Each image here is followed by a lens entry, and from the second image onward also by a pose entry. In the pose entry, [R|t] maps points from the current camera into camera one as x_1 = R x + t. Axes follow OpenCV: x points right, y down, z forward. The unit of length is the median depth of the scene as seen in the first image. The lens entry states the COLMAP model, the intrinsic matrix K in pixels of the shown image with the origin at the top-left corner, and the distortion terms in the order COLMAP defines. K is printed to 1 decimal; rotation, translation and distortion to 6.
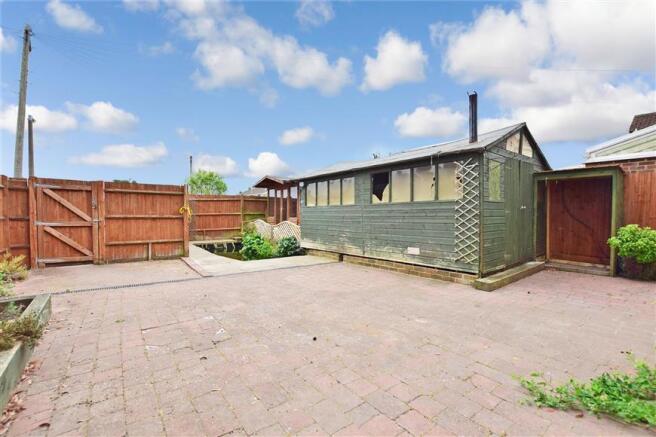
lens RADIAL K [[301.0, 0, 322.9], [0, 301.0, 218.1], [0, 0, 1]] dist [-0.032300, 0.000027]
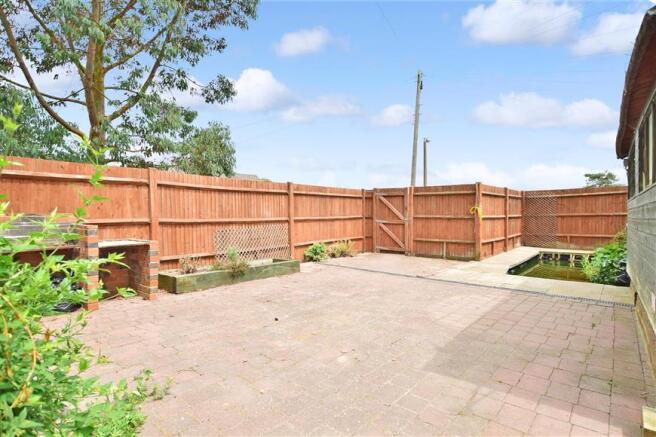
lens RADIAL K [[346.7, 0, 328.0], [0, 346.7, 218.5], [0, 0, 1]] dist [-0.021031, 0.000052]
pose [[0.190230, 0.011172, -0.981676, 0.560834], [-0.013778, 0.999867, 0.008709, -0.004271], [0.981643, 0.011869, 0.190358, 0.388591]]
